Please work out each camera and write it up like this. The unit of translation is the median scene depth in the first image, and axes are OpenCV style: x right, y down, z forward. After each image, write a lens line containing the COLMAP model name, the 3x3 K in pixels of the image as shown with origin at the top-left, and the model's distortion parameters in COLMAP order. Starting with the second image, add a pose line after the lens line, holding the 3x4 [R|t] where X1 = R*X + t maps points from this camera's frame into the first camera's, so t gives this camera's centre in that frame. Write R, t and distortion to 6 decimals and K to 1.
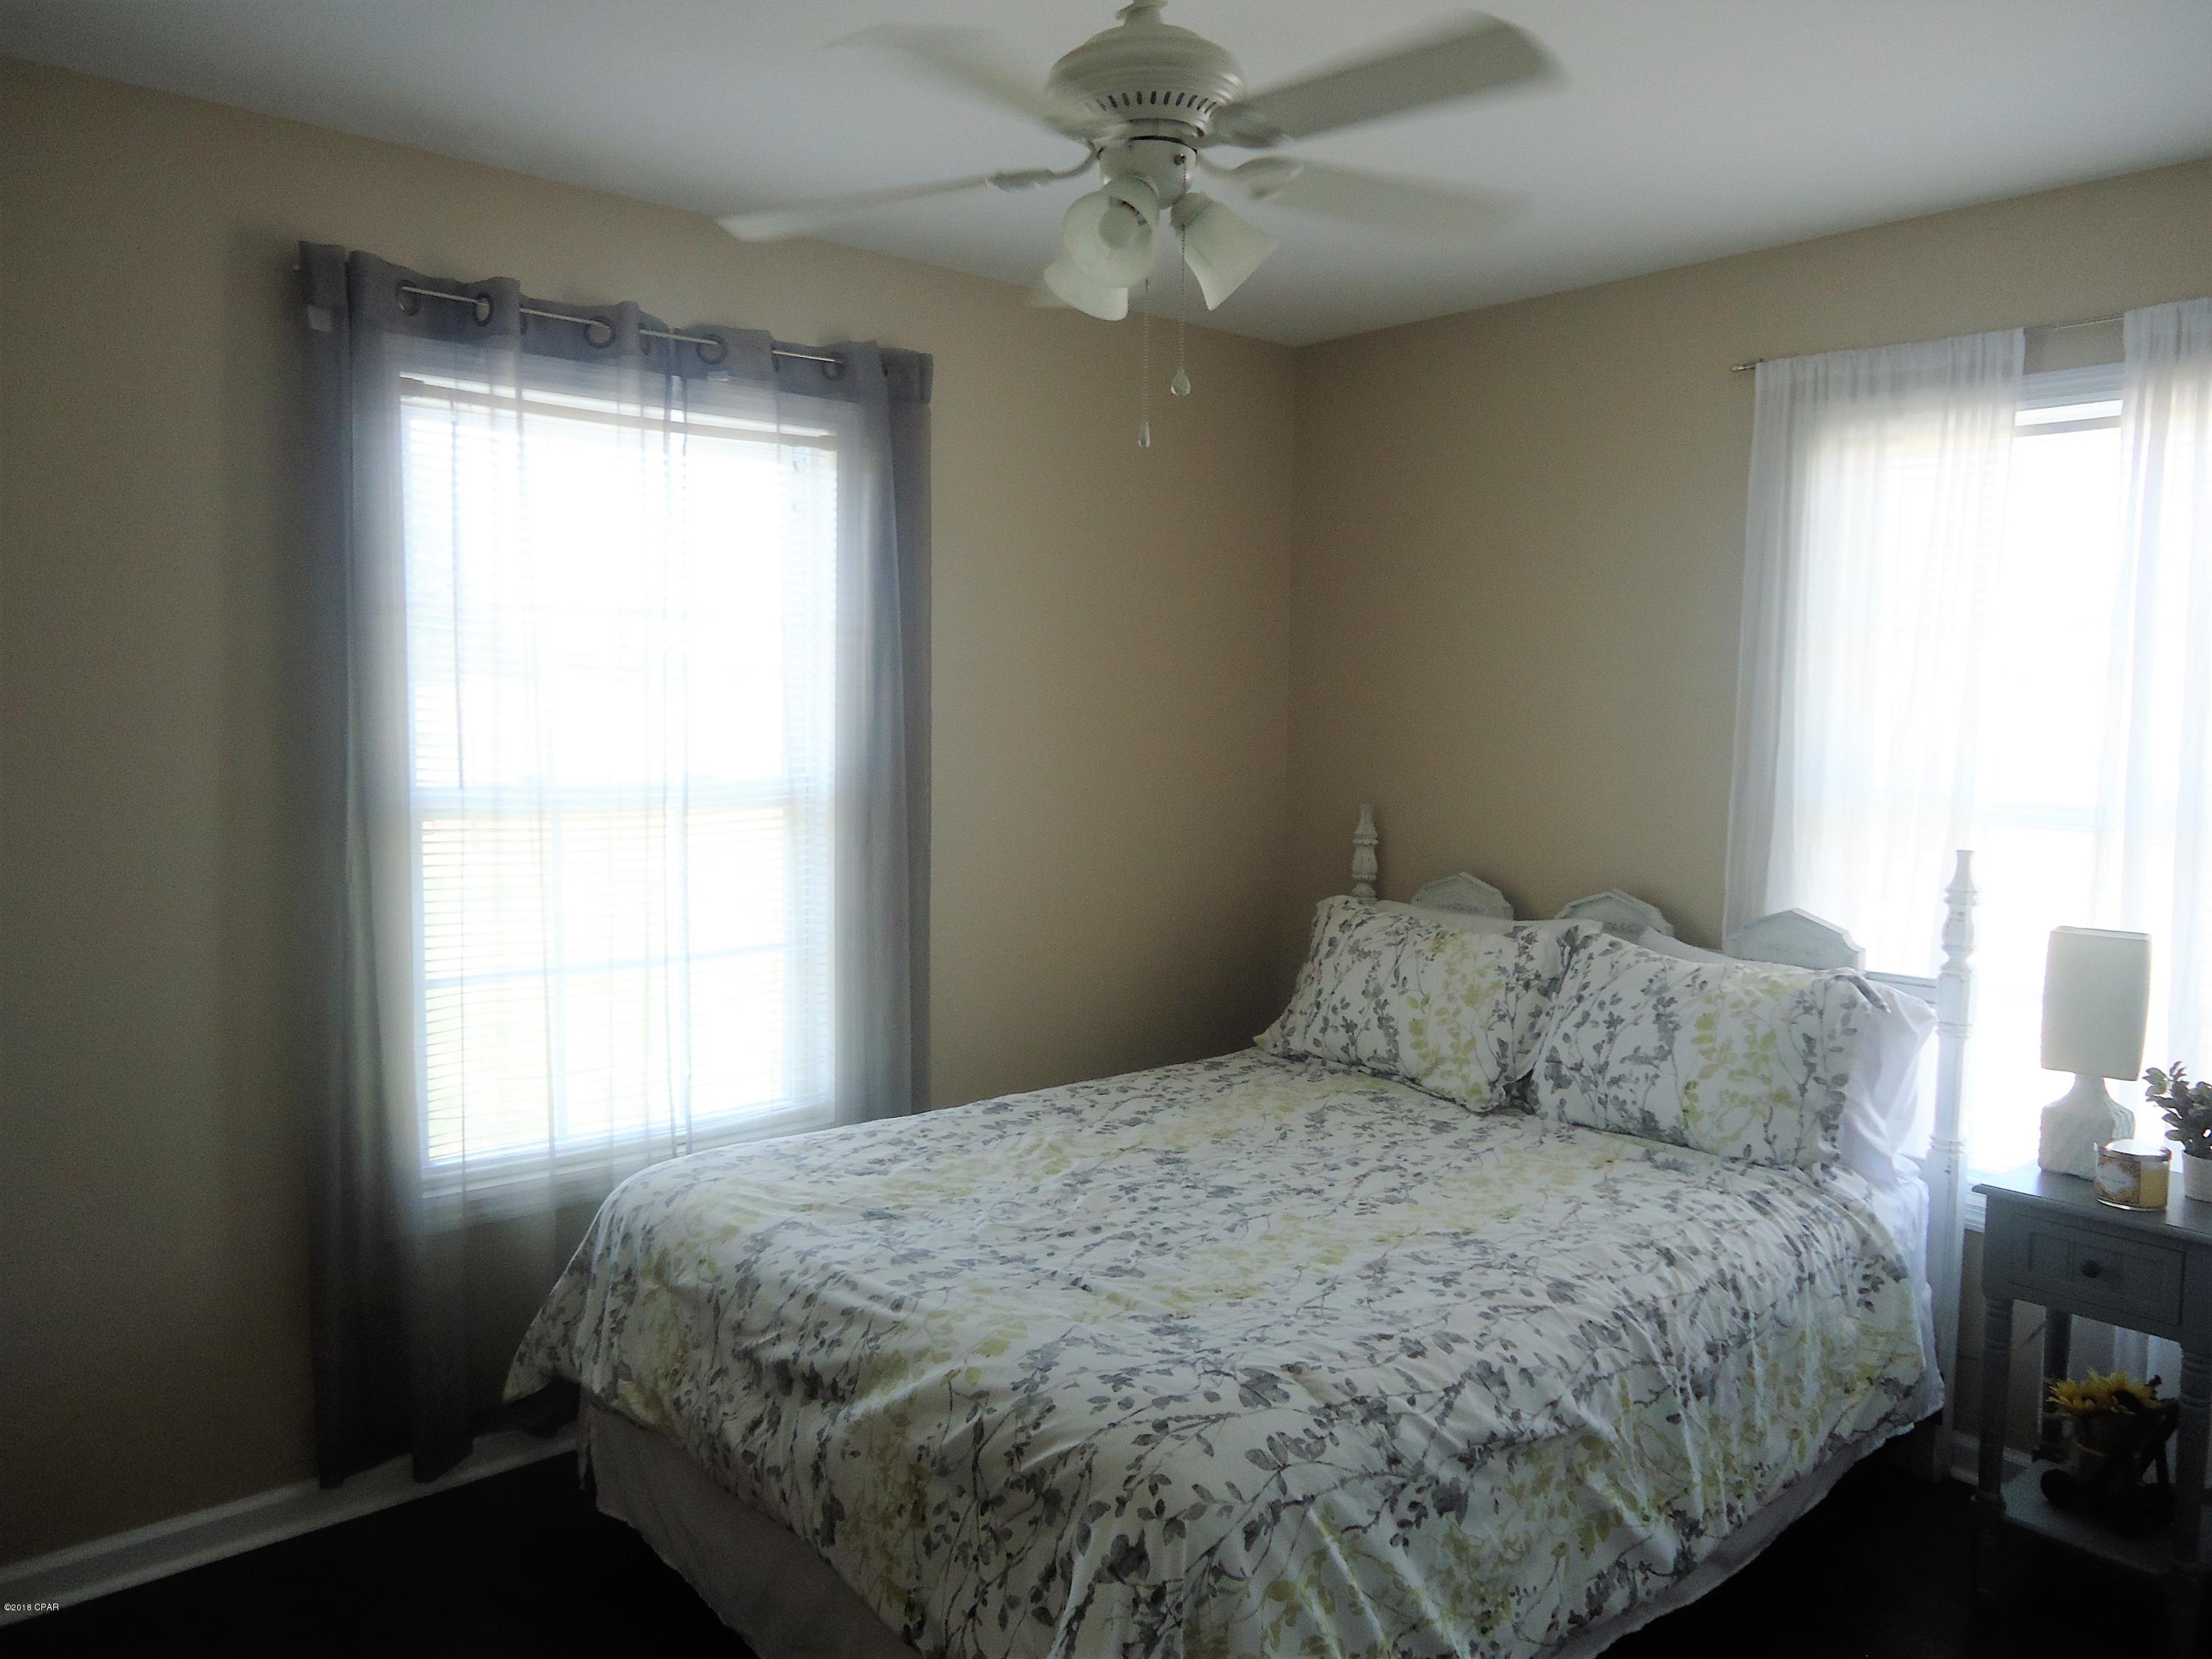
lens RADIAL K [[1619.4, 0, 1106.0], [0, 1619.4, 829.5], [0, 0, 1]] dist [-0.007049, -0.000284]
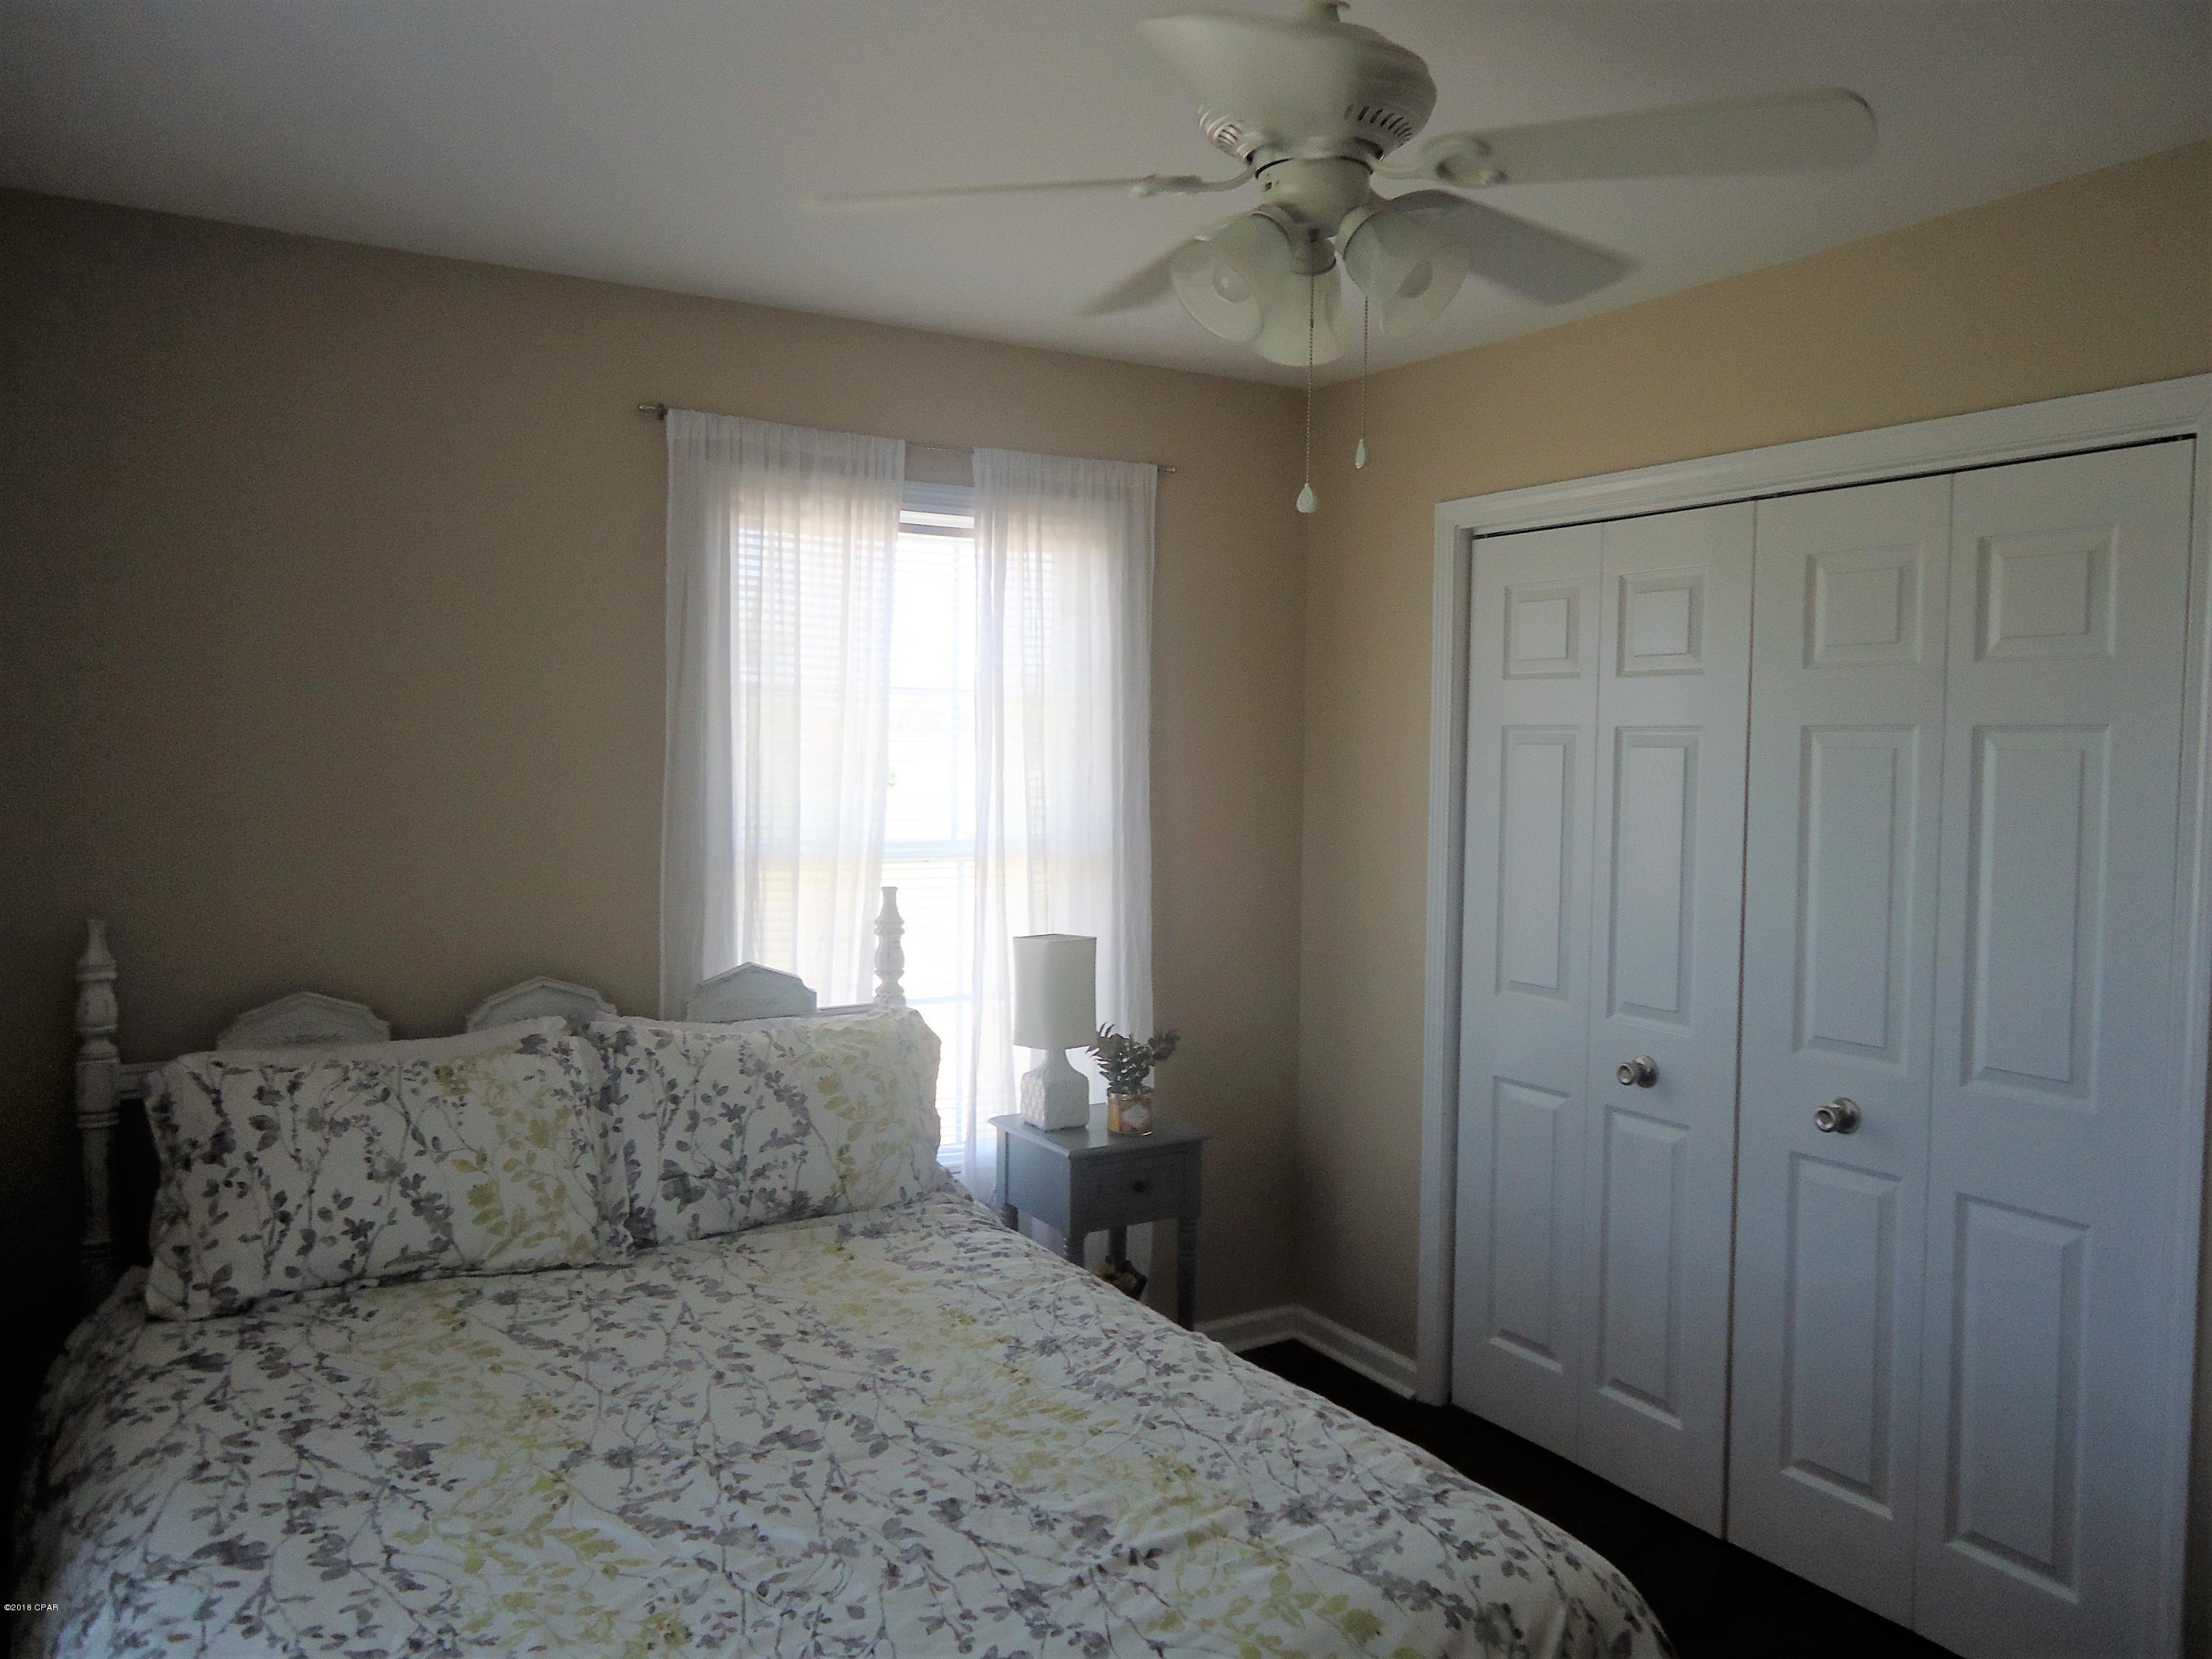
lens RADIAL K [[1619.4, 0, 1106.0], [0, 1619.4, 829.5], [0, 0, 1]] dist [-0.007049, -0.000284]
pose [[0.158062, -0.070260, 0.984926, -0.553372], [0.069438, 0.995787, 0.059891, -0.082819], [-0.984985, 0.058924, 0.162275, 0.635139]]
